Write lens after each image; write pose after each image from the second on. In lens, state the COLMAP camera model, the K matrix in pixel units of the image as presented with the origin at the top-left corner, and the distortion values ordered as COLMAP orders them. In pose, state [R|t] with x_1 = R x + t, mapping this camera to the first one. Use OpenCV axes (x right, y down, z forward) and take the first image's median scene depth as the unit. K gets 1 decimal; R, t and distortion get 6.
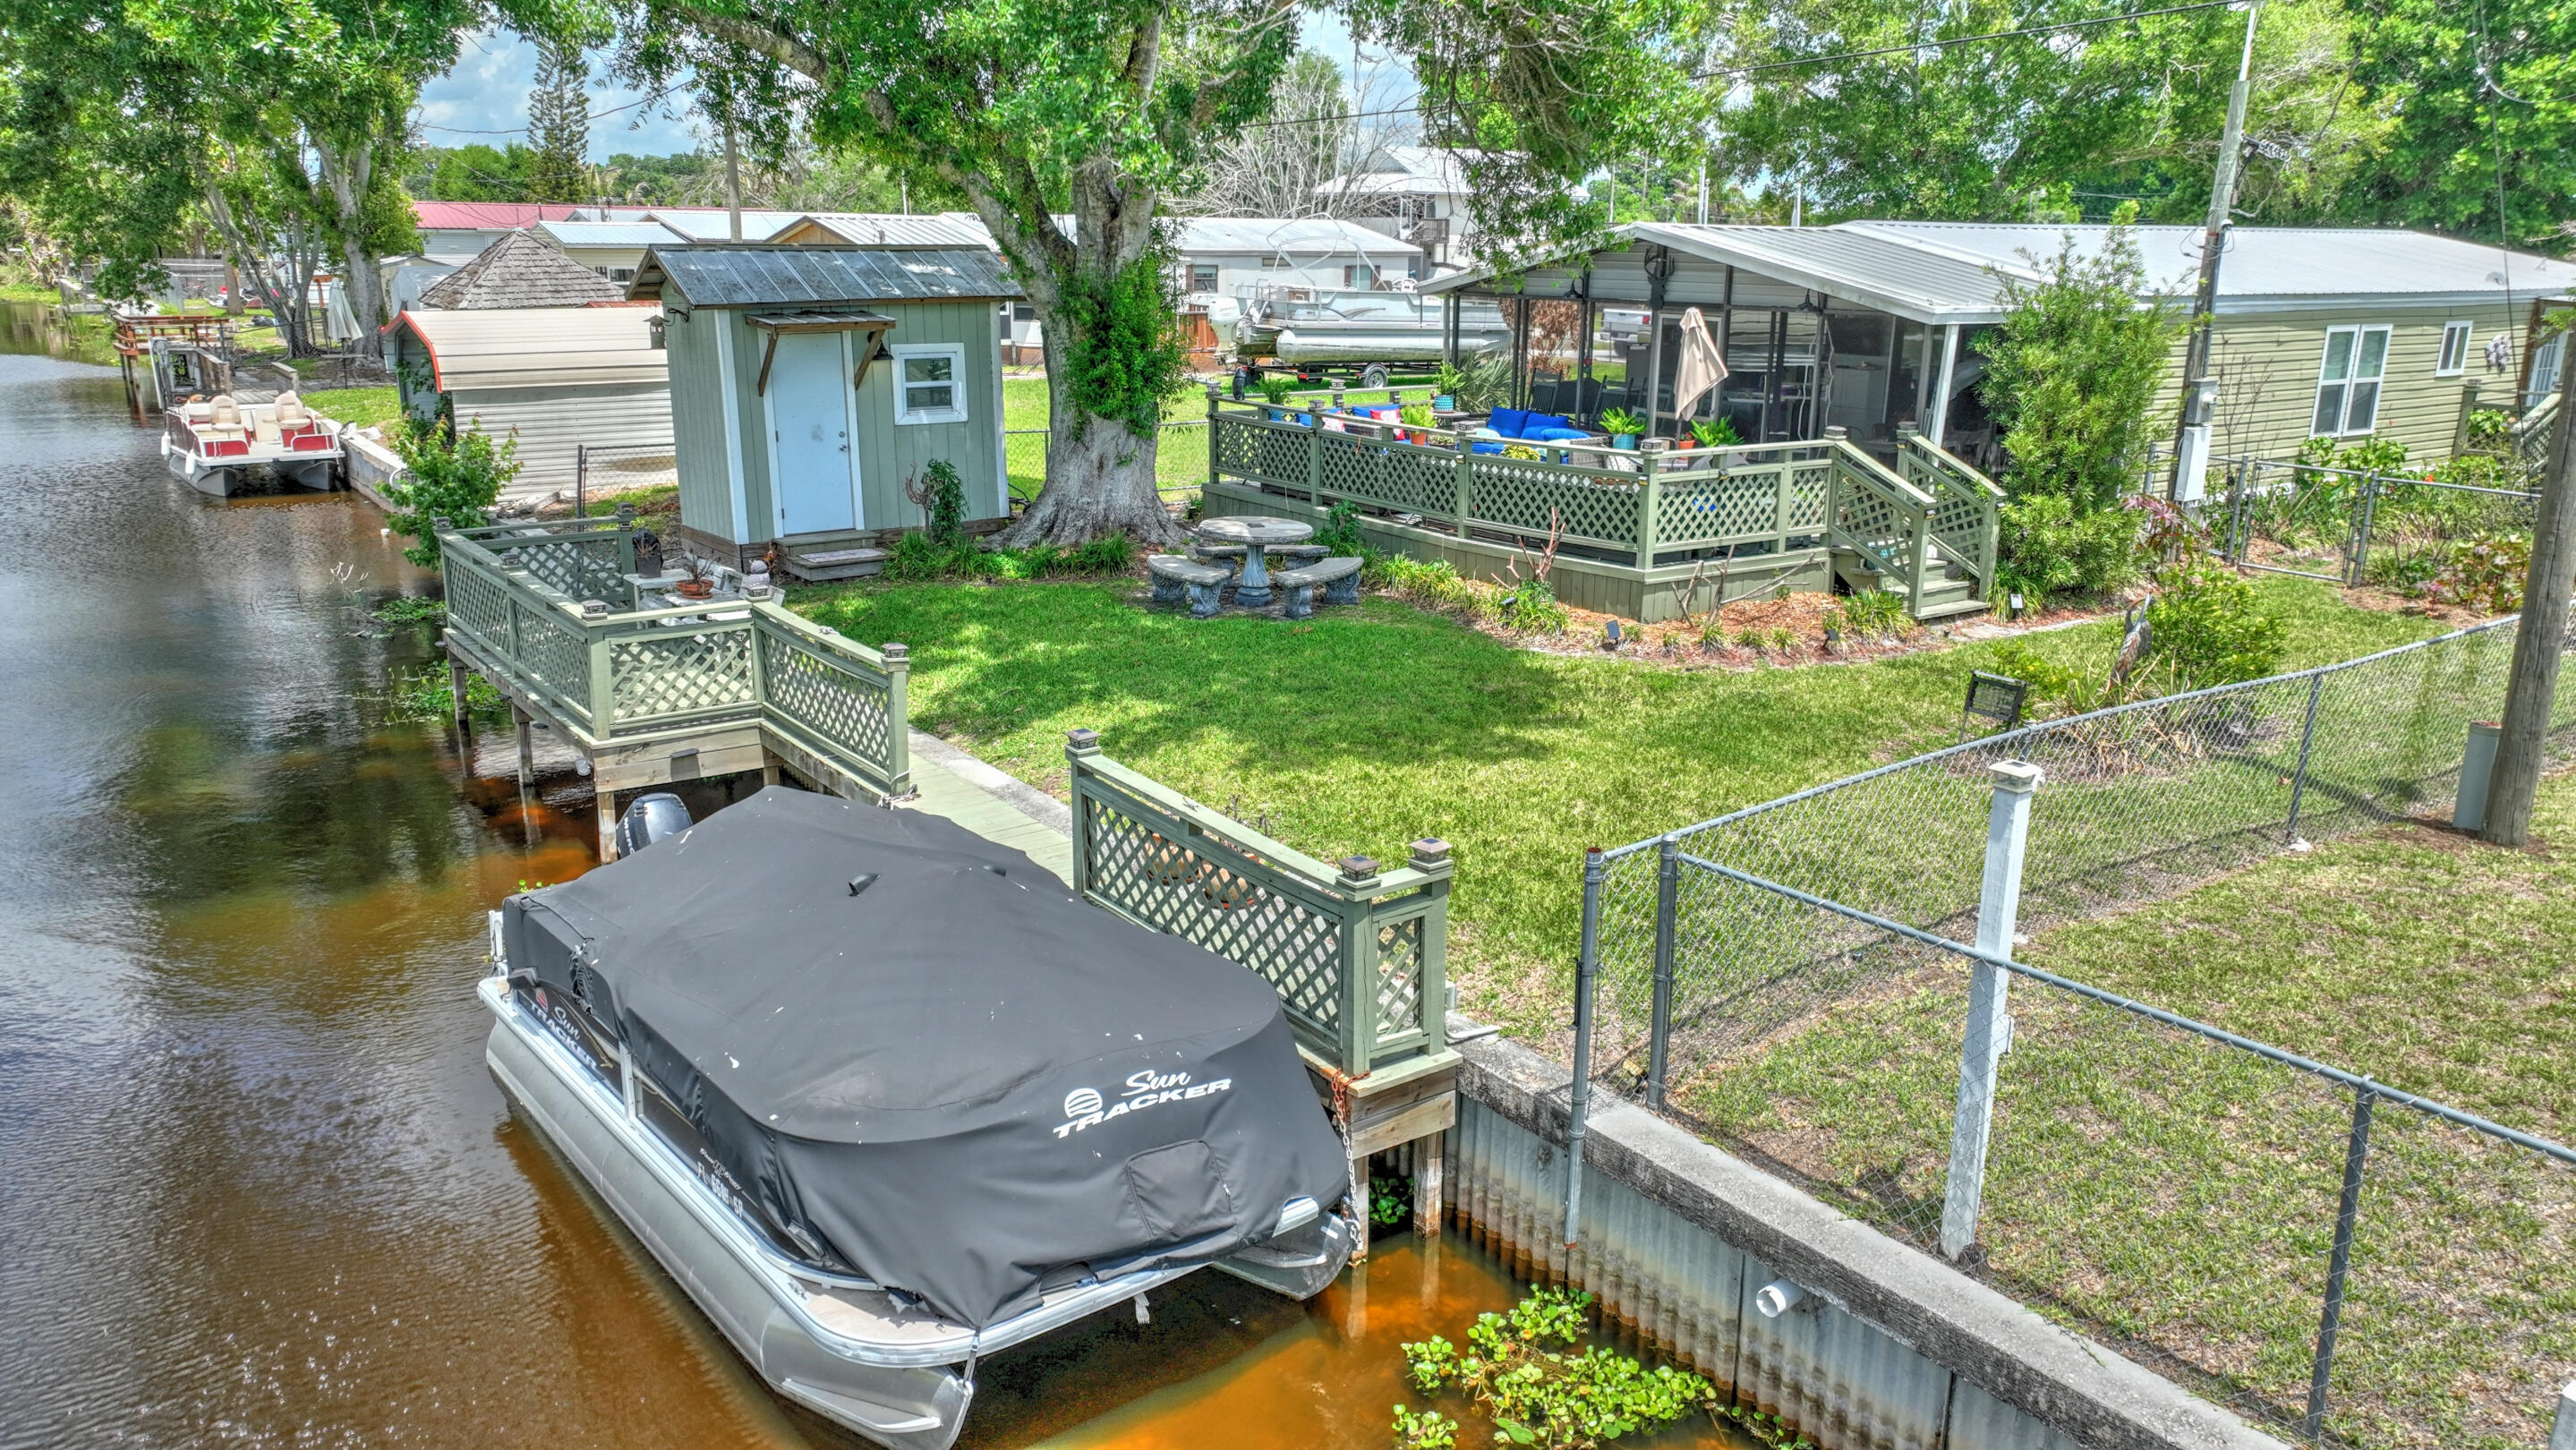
lens RADIAL K [[1813.3, 0, 1294.0], [0, 1813.3, 727.6], [0, 0, 1]] dist [0.011100, 0.010005]
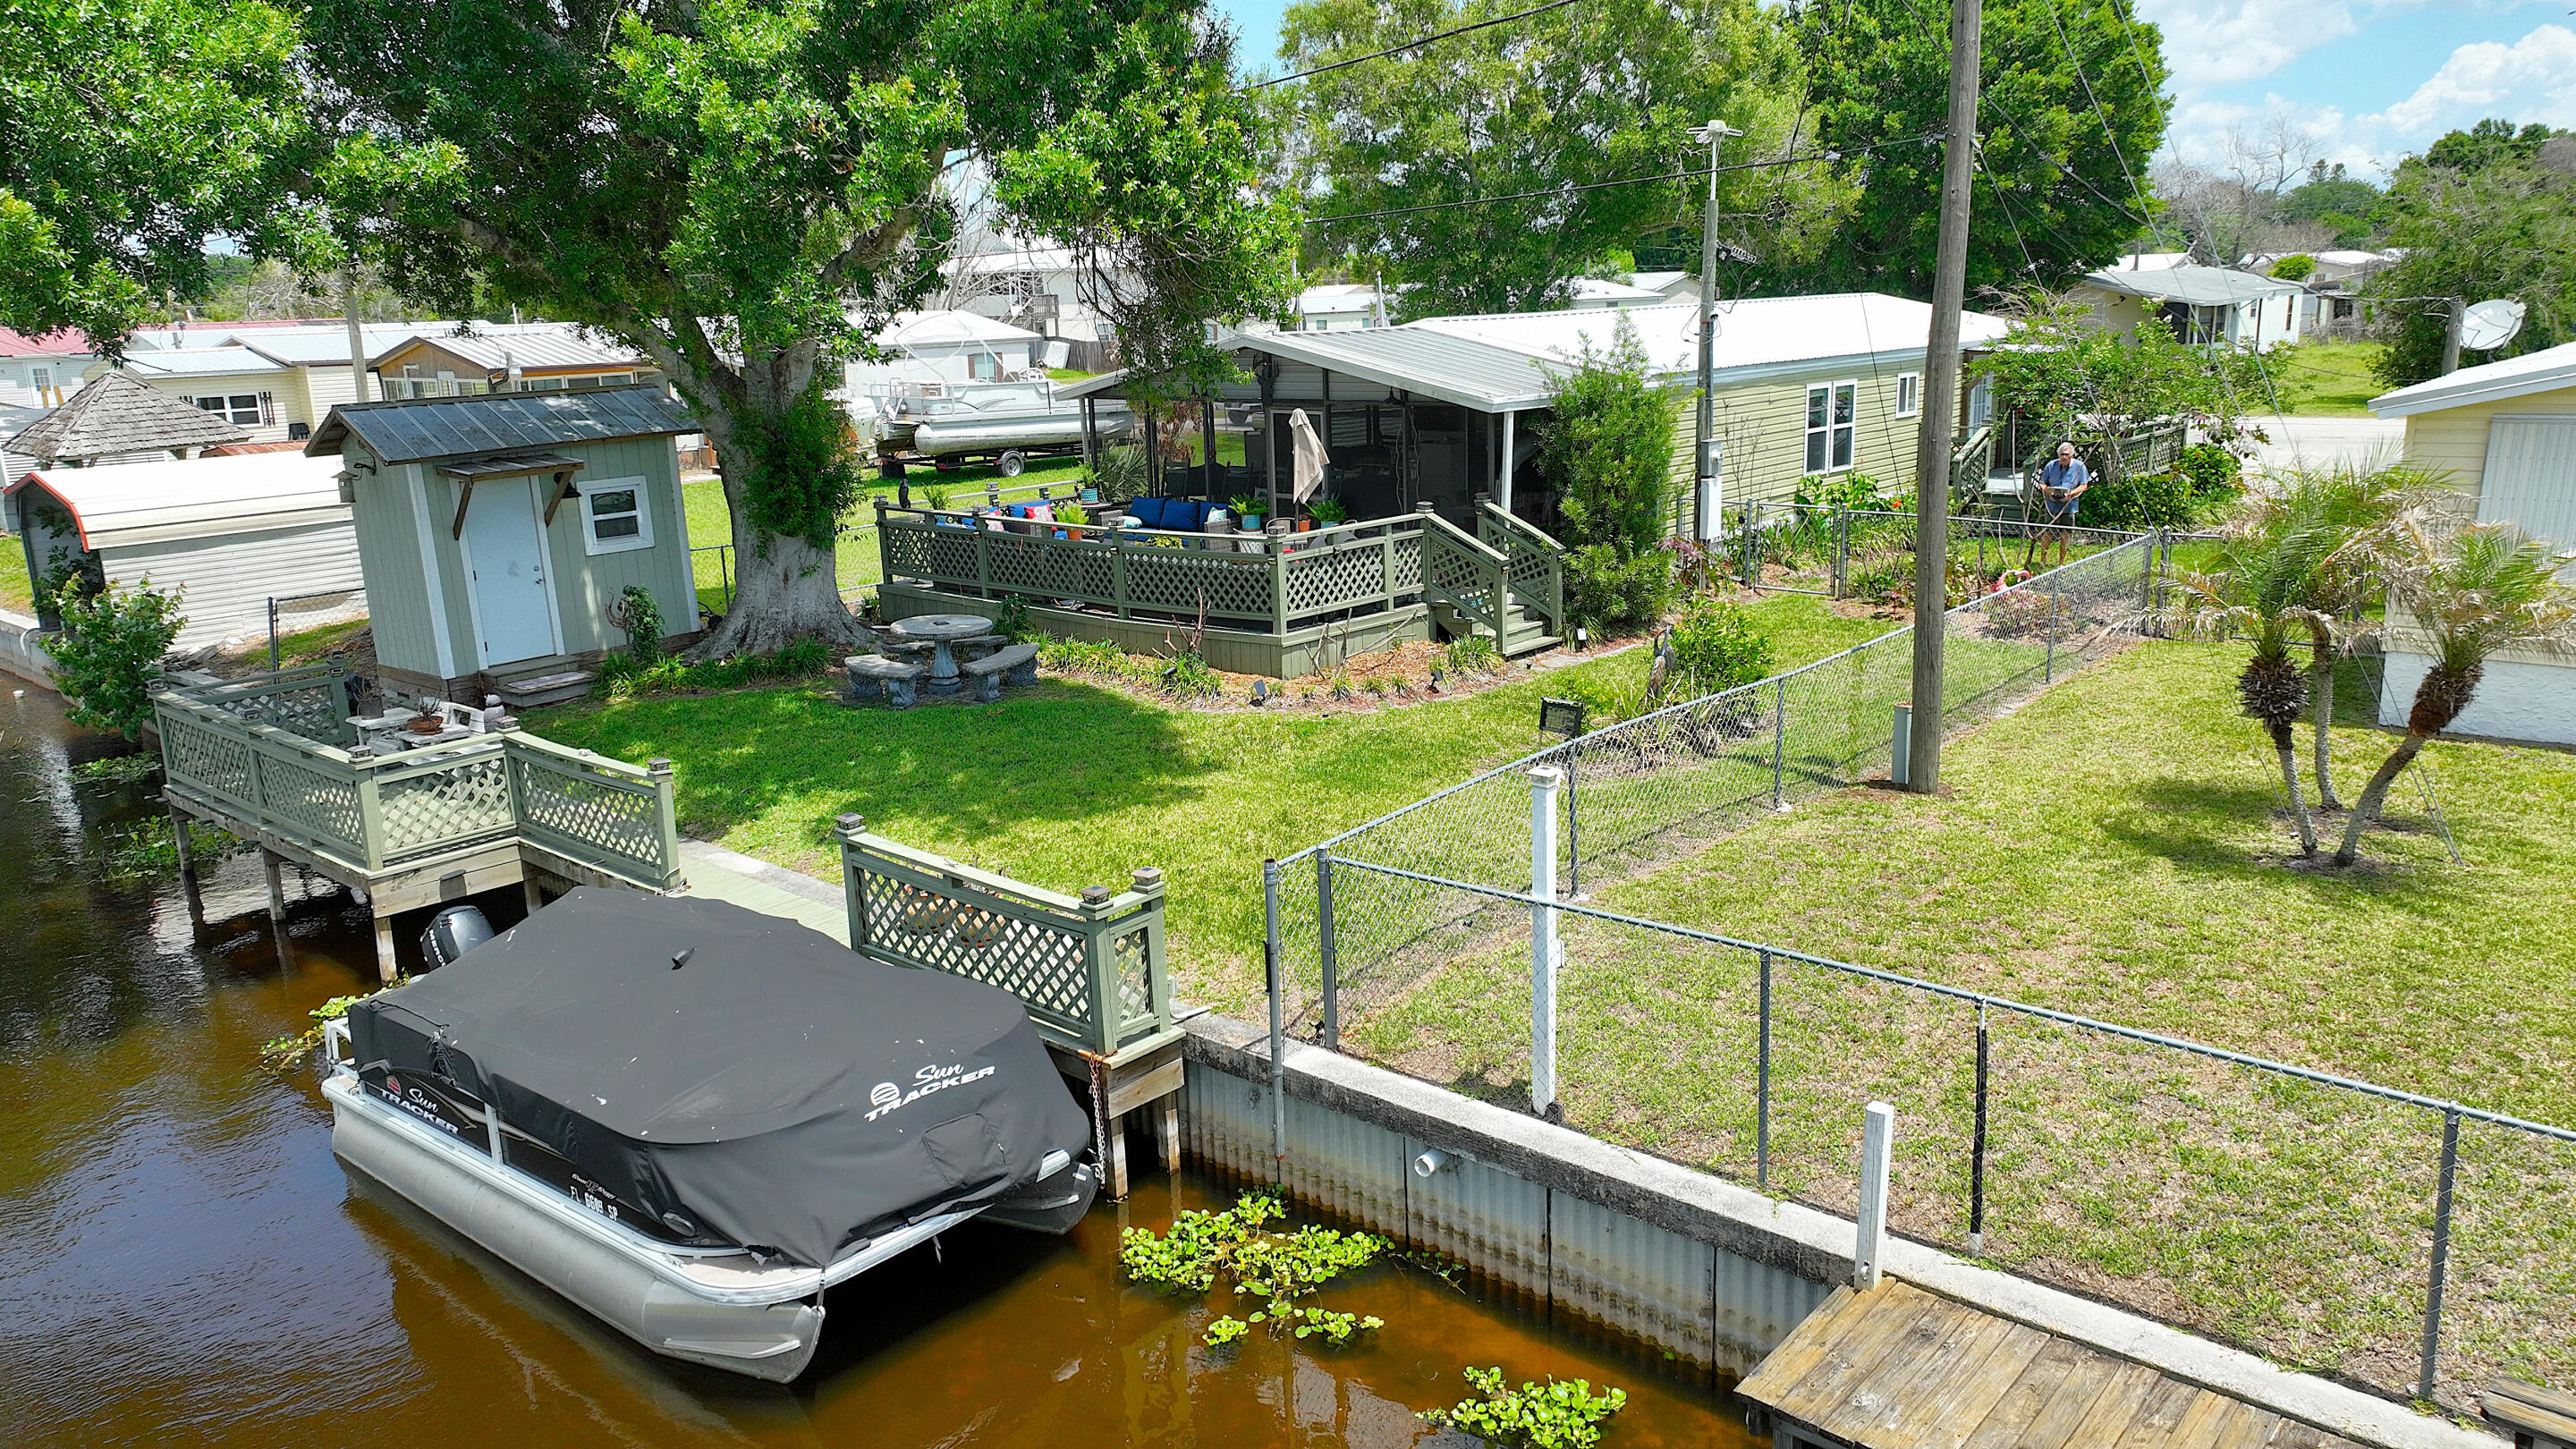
lens RADIAL K [[1813.3, 0, 1293.7], [0, 1813.3, 732.9], [0, 0, 1]] dist [0.011100, 0.010005]
pose [[0.976741, -0.093368, 0.193029, -0.032122], [0.098736, 0.994944, -0.018357, -0.000556], [-0.190339, 0.036989, 0.981021, -0.156493]]
